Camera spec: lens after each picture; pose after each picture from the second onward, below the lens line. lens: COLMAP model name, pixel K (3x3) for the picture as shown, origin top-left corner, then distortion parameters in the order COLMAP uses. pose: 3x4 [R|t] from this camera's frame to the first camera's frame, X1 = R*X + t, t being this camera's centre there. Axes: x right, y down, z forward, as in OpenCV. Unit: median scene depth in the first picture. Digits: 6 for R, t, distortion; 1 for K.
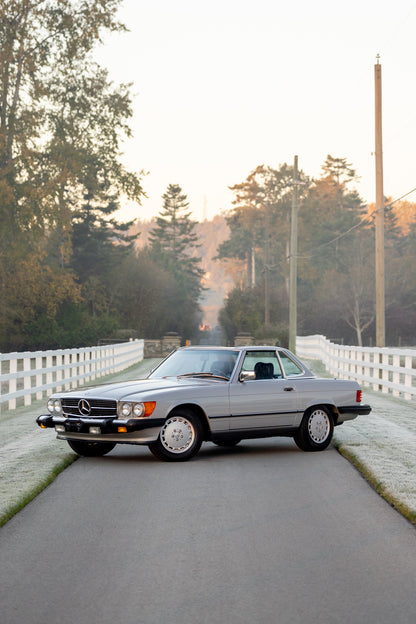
lens RADIAL K [[1773.5, 0, 209.0], [0, 1773.5, 214.8], [0, 0, 1]] dist [0.055315, -0.022831]
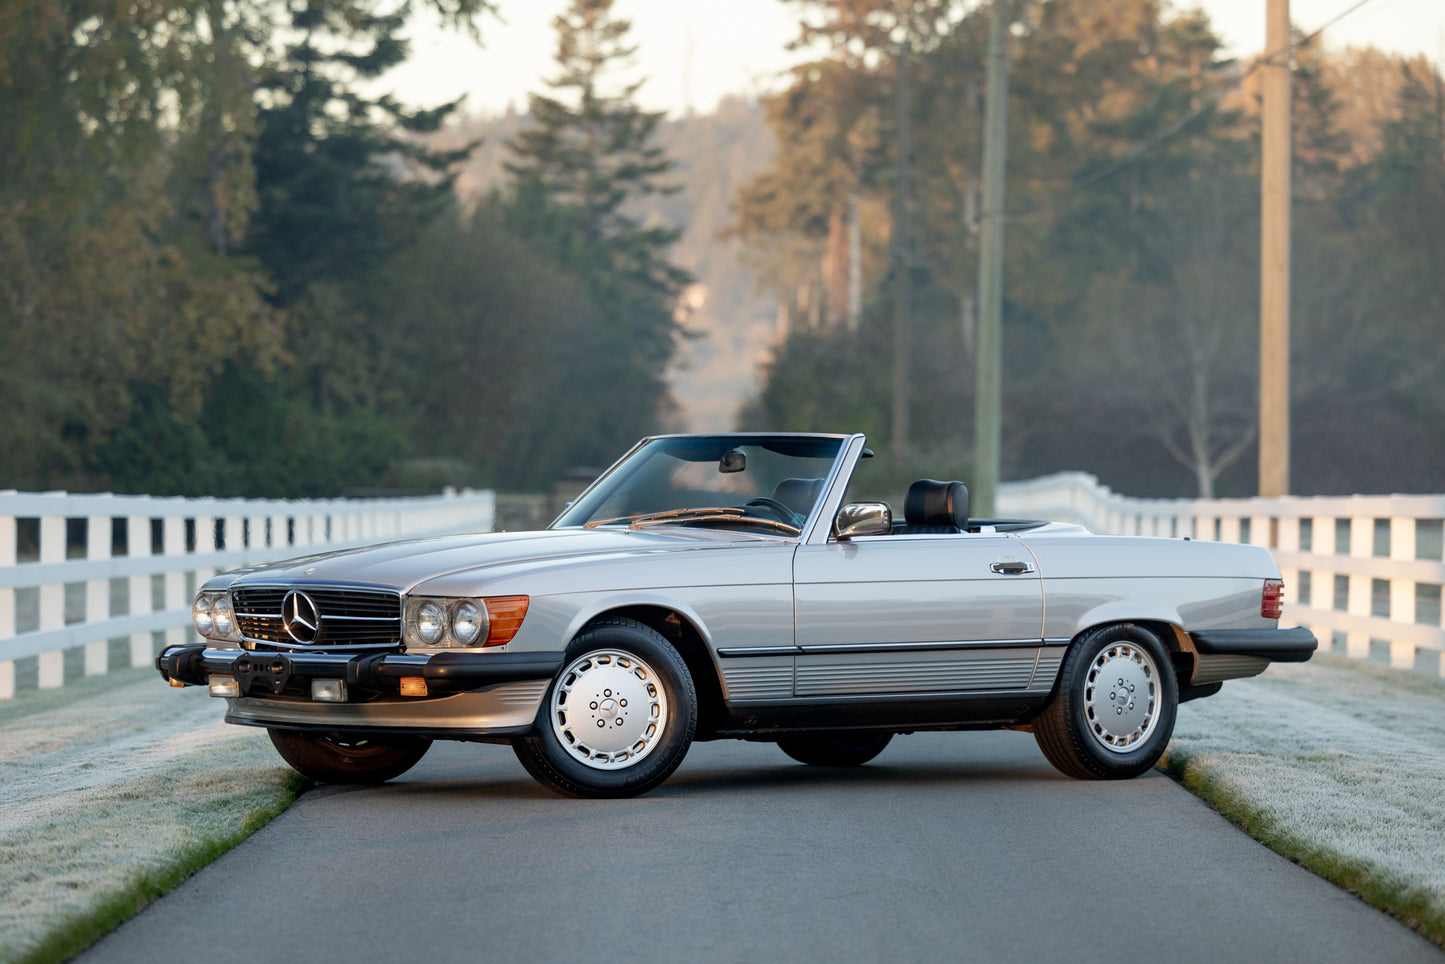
lens RADIAL K [[6074.5, 0, 720.0], [0, 6074.5, 483.8], [0, 0, 1]] dist [0.034741, 1.552922]
pose [[0.999973, 0.005936, 0.004290, -0.002300], [-0.006194, 0.997994, 0.062998, 0.003110], [-0.003908, -0.063023, 0.998004, -0.029344]]
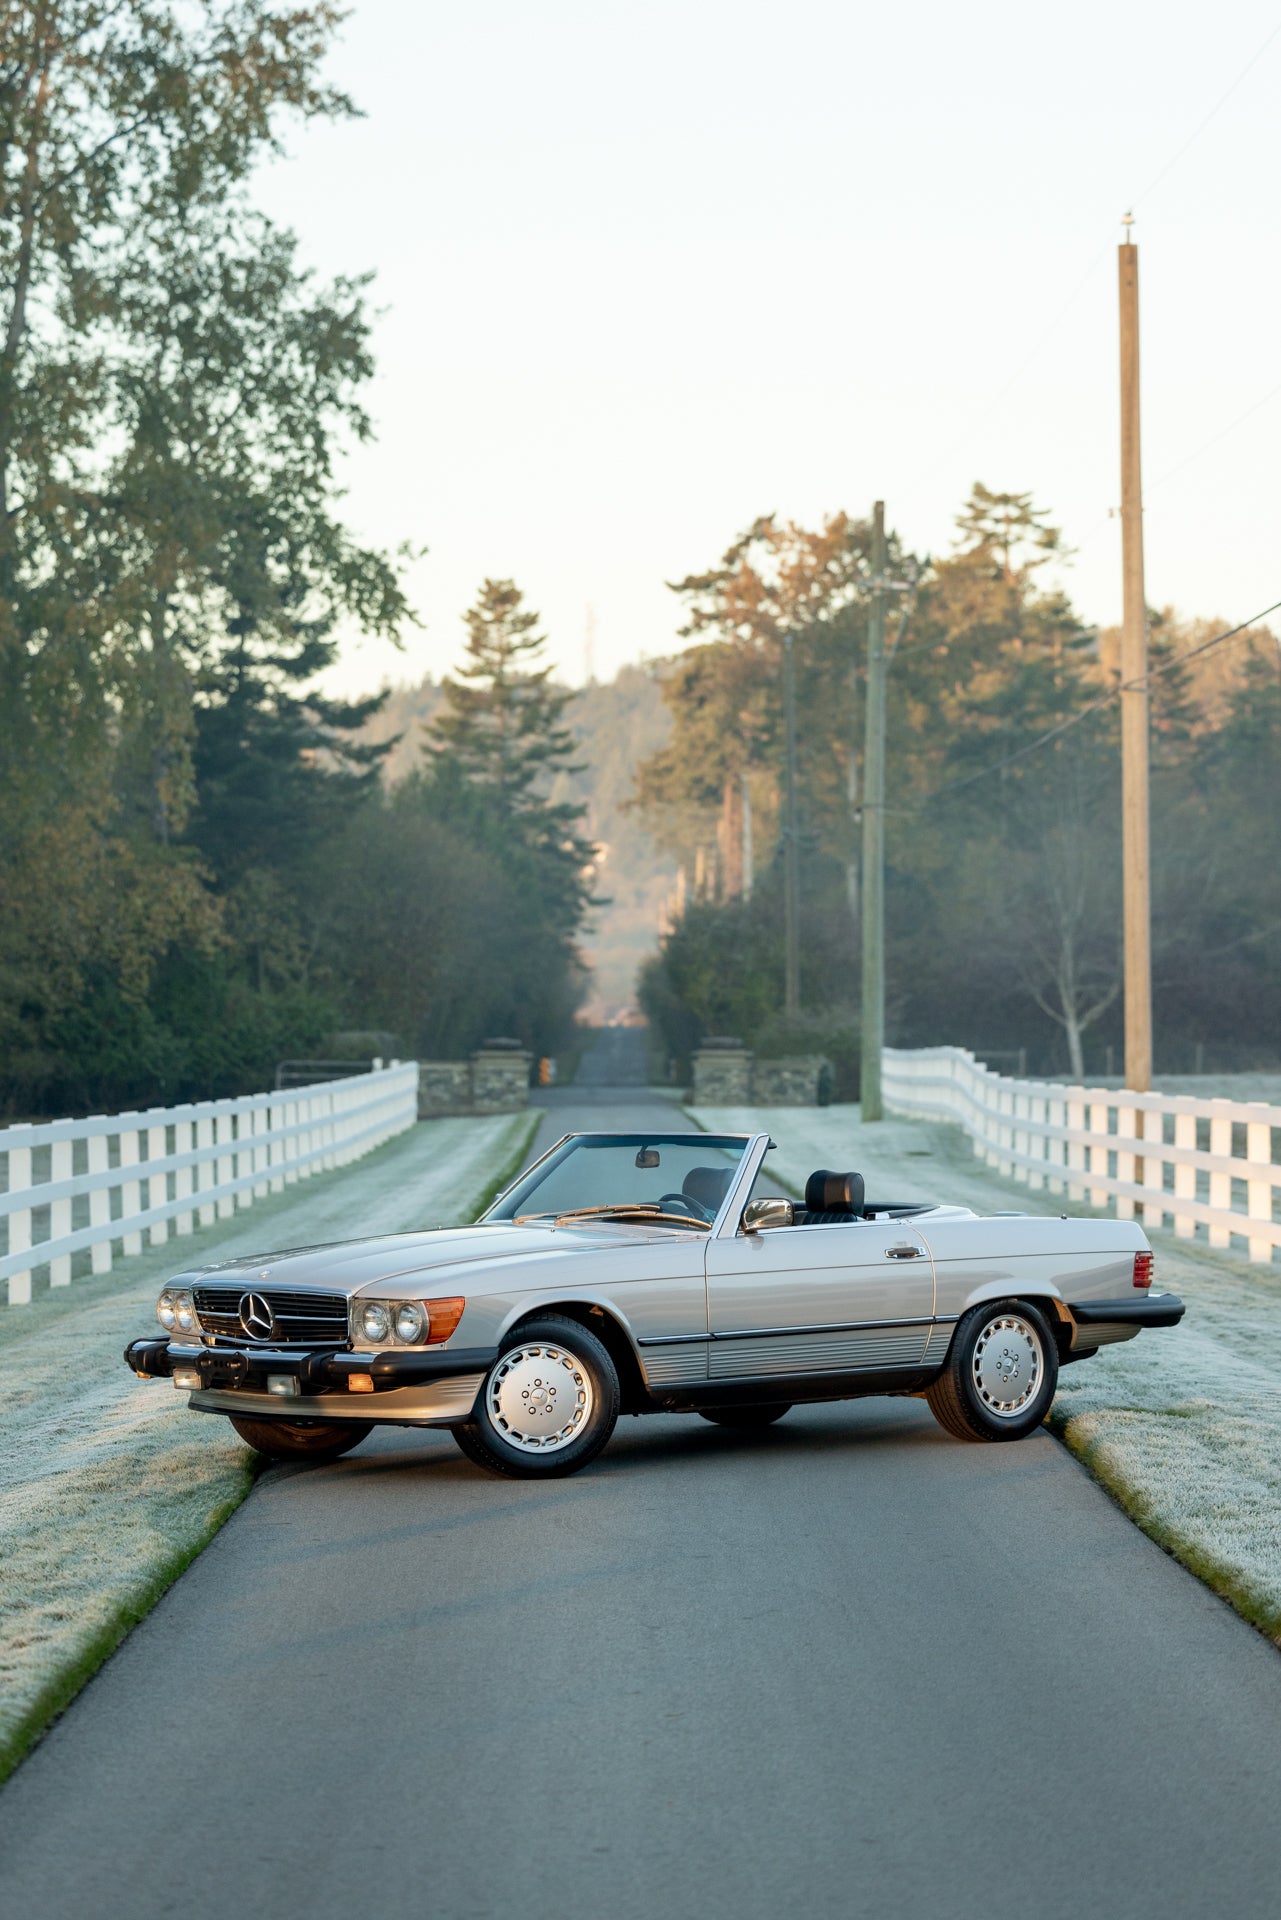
lens RADIAL K [[5608.9, 0, 585.0], [0, 5608.9, 908.1], [0, 0, 1]] dist [0.014111, -0.912900]
pose [[0.999964, -0.008204, -0.002302, -0.002882], [0.008301, 0.998925, 0.045596, -0.004827], [0.001925, -0.045613, 0.998957, -0.031515]]
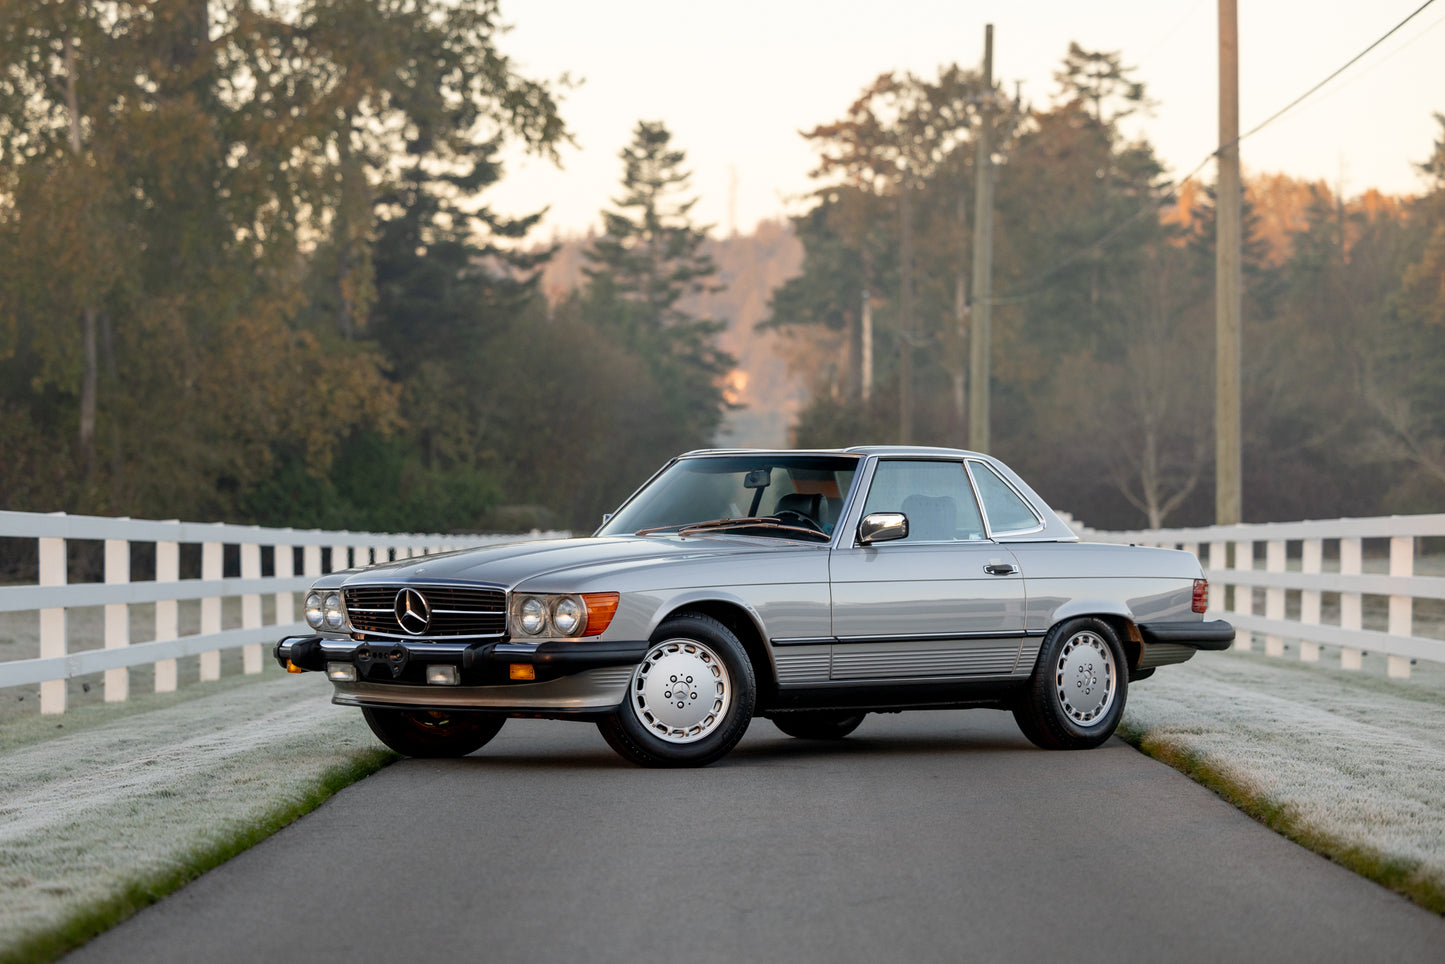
lens RADIAL K [[4753.0, 0, 653.4], [0, 4753.0, 480.8], [0, 0, 1]] dist [0.026028, -2.611381]
pose [[0.999831, 0.000945, -0.018355, -0.001410], [0.000007, 0.998658, 0.051782, 0.007997], [0.018380, -0.051773, 0.998490, 0.017602]]
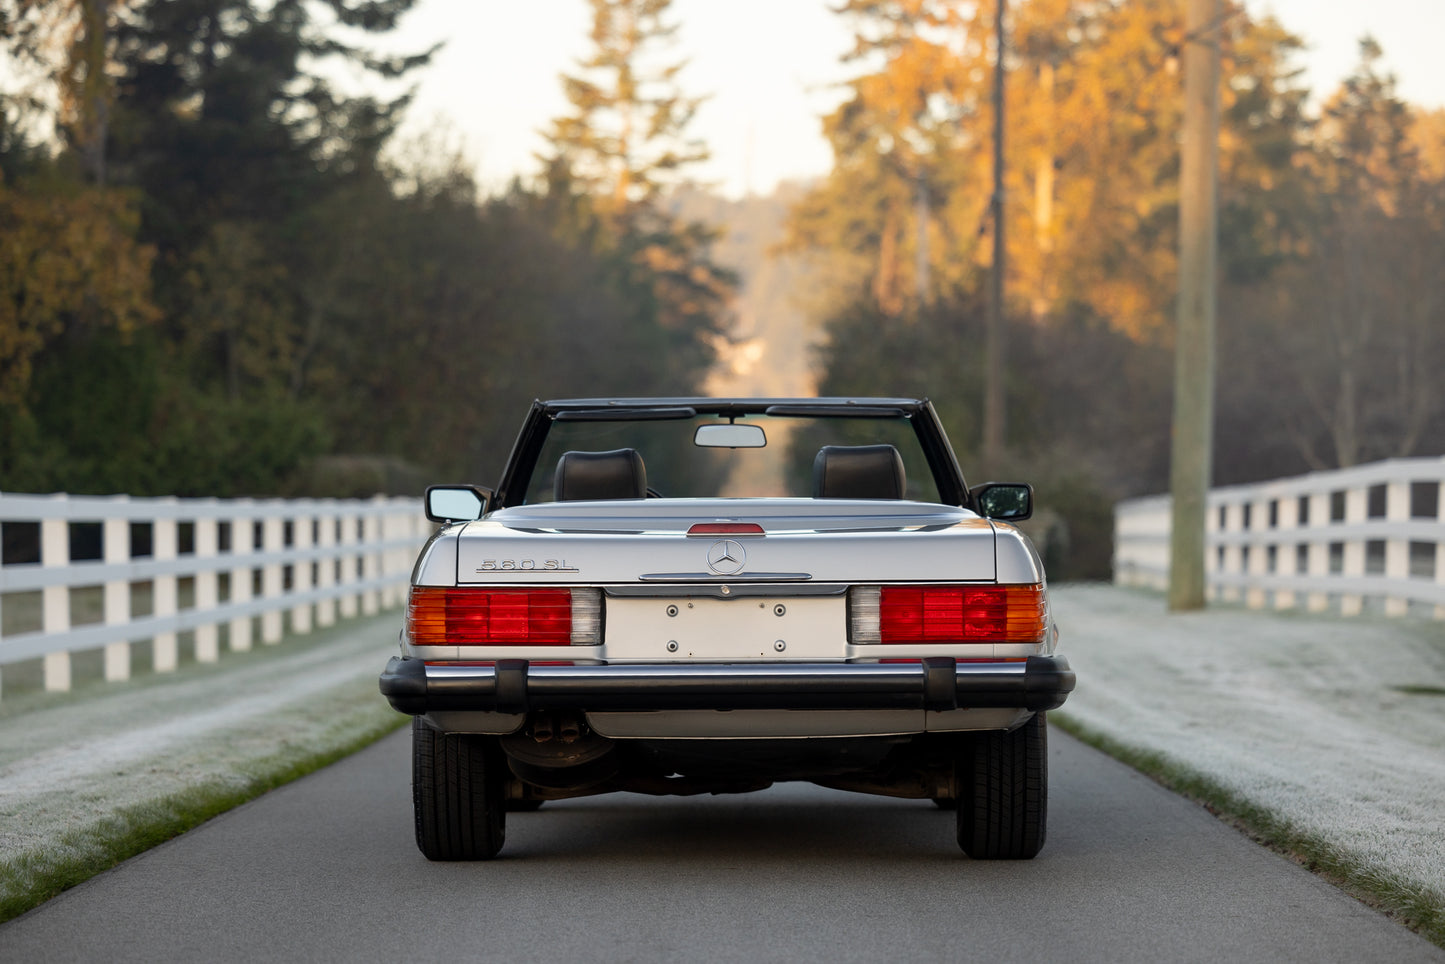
lens RADIAL K [[4106.9, 0, 722.9], [0, 4106.9, 542.8], [0, 0, 1]] dist [0.055315, -0.022831]
pose [[0.999842, 0.014940, -0.009587, 0.002732], [-0.014248, 0.997538, 0.068670, 0.037788], [0.010589, -0.068522, 0.997593, 0.471709]]
